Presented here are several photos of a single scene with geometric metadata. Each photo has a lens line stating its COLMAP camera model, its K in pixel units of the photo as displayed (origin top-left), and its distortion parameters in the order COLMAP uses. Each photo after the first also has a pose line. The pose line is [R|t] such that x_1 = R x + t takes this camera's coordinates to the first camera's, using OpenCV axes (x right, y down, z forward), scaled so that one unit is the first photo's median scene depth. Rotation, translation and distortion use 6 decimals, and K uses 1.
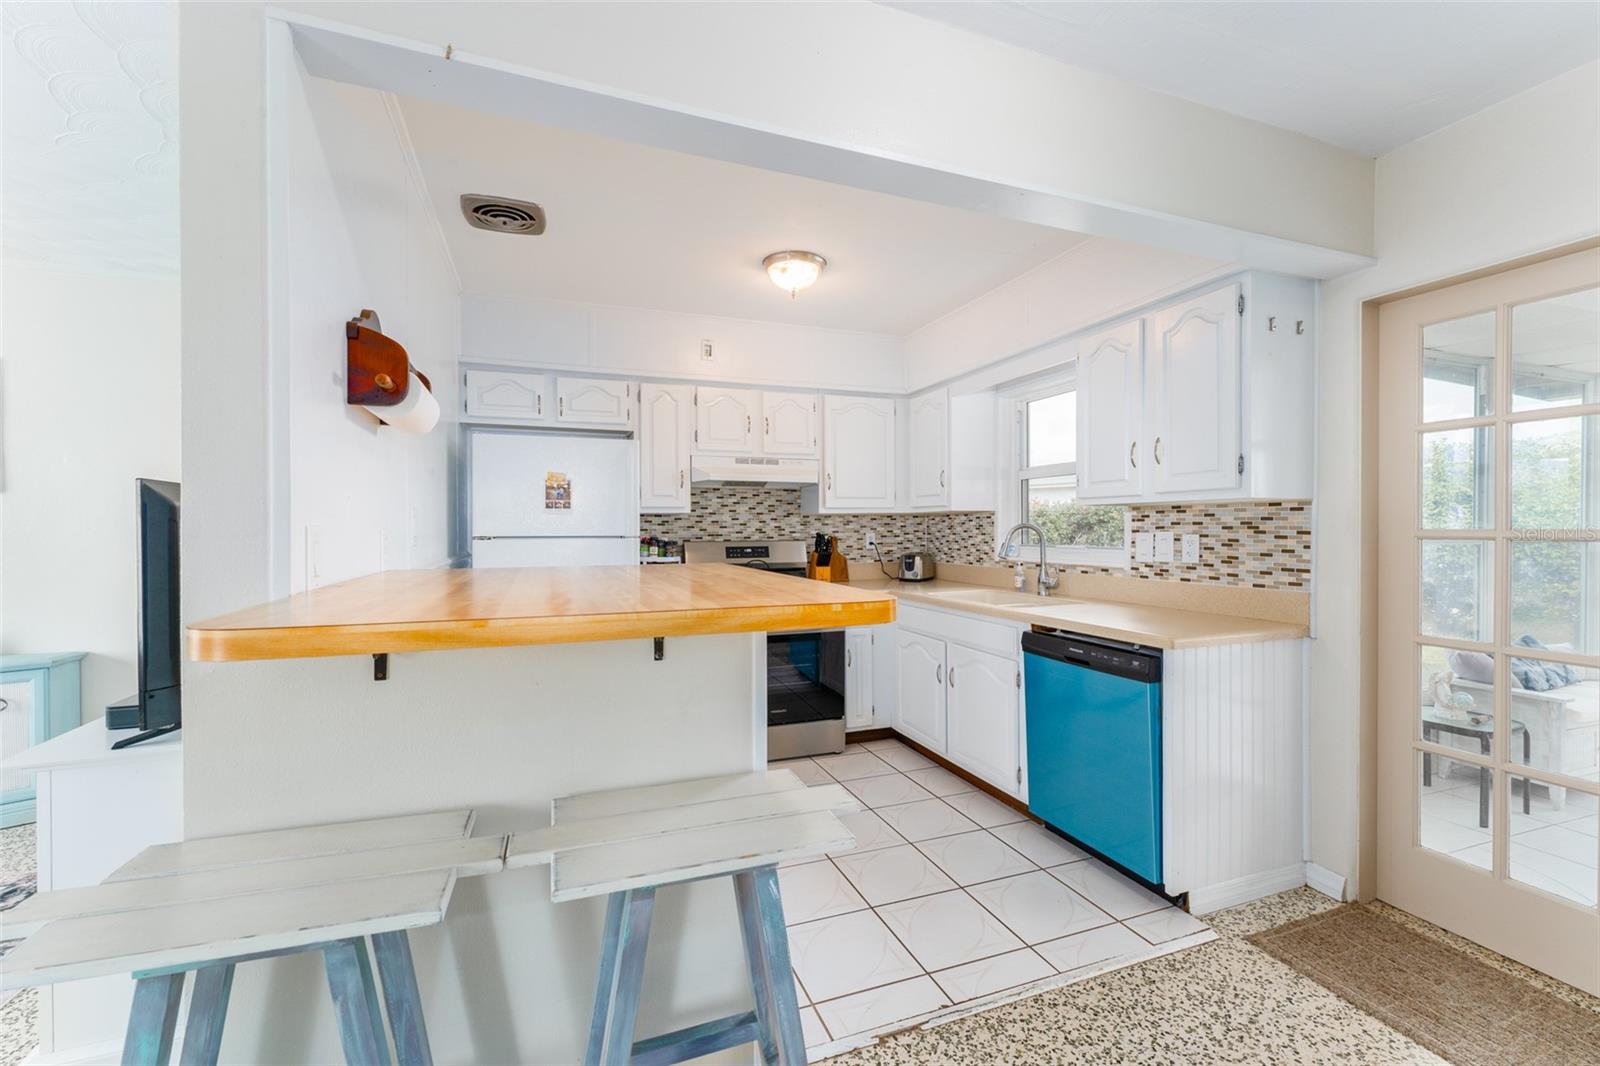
lens RADIAL K [[659.7, 0, 778.9], [0, 659.7, 531.6], [0, 0, 1]] dist [0.011047, 0.000092]
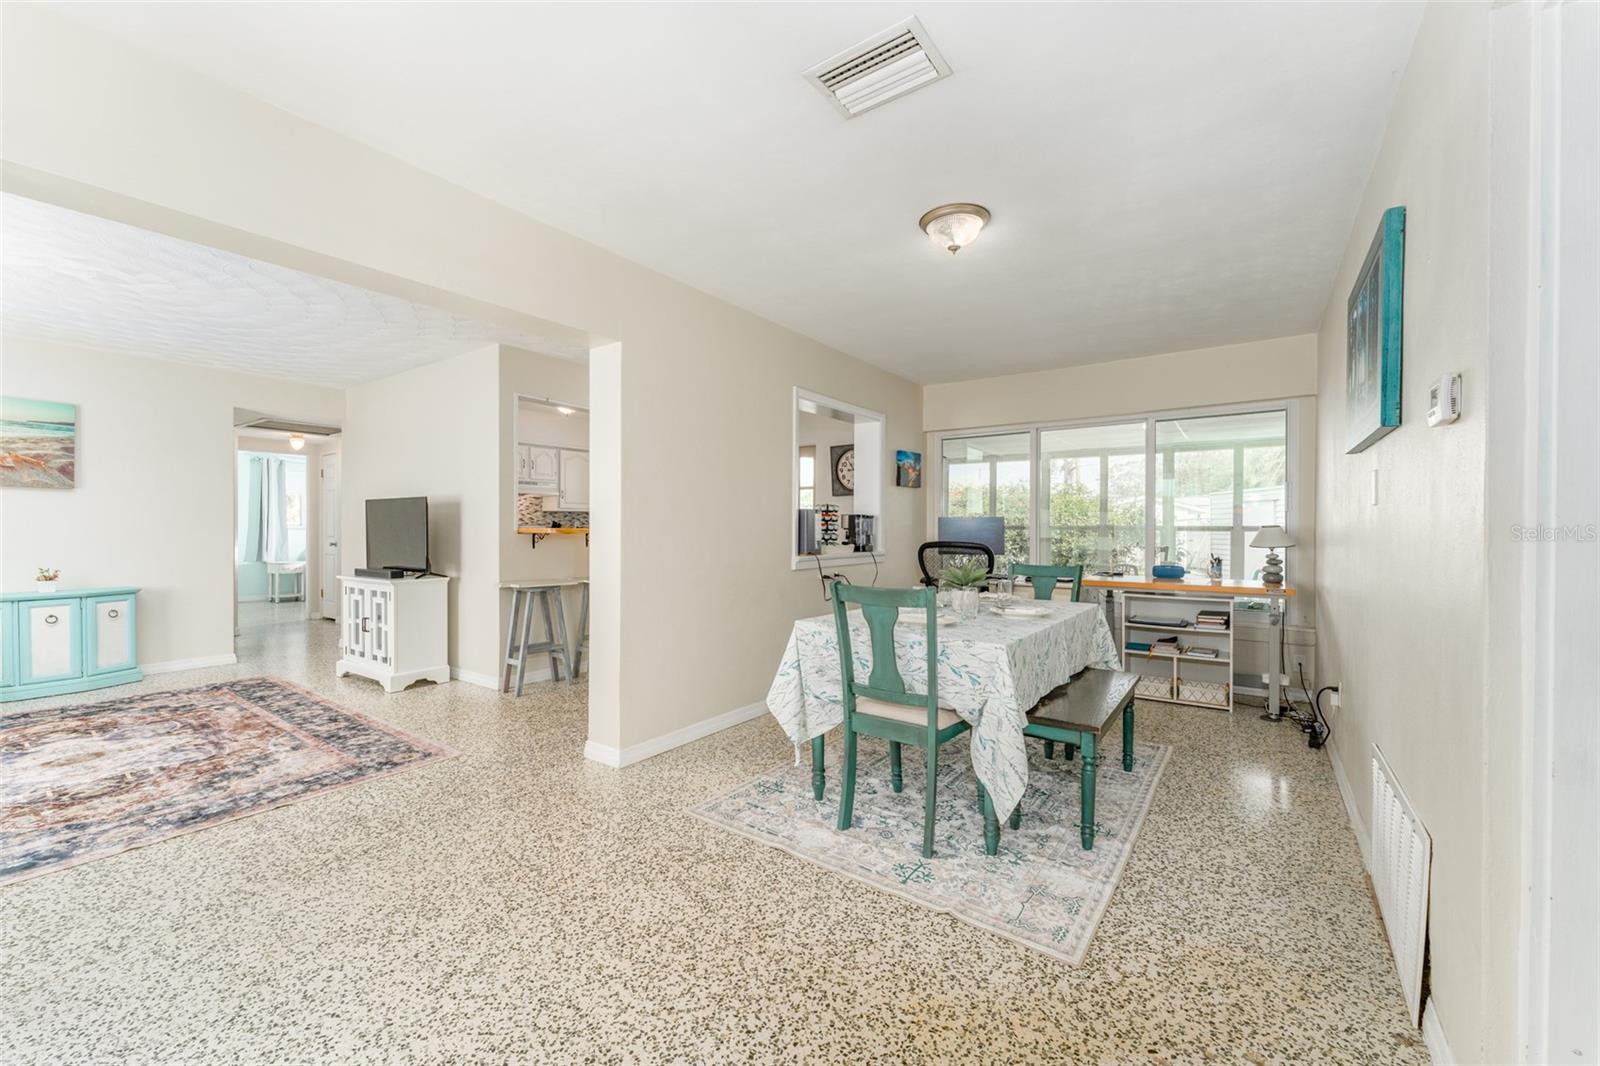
lens RADIAL K [[635.0, 0, 799.4], [0, 635.0, 530.4], [0, 0, 1]] dist [0.000293, -0.000463]
pose [[0.824664, 0.002048, 0.565619, -0.414401], [-0.000819, 0.999997, -0.002427, 0.034855], [-0.565622, 0.001538, 0.824663, -0.972896]]
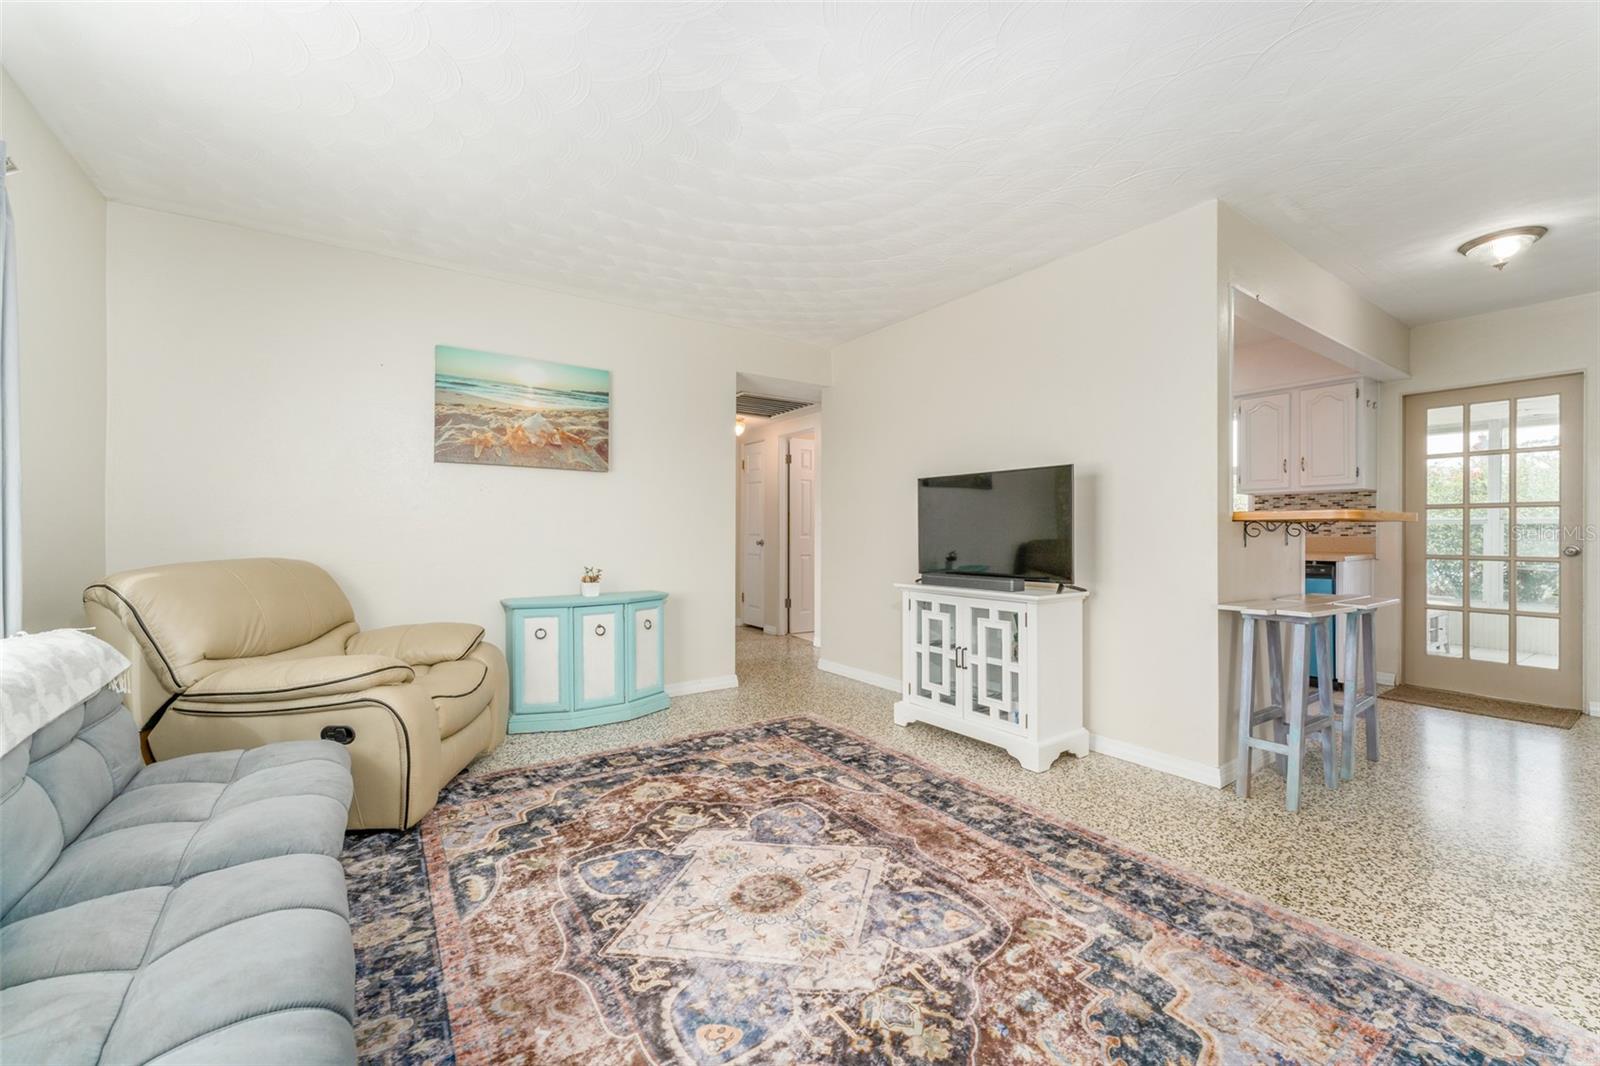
lens RADIAL K [[635.0, 0, 799.4], [0, 635.0, 530.4], [0, 0, 1]] dist [0.000293, -0.000463]
pose [[0.969919, 0.003181, 0.243405, -0.811179], [-0.001096, 0.999962, -0.008702, 0.054772], [-0.243423, 0.008173, 0.969886, -0.260643]]
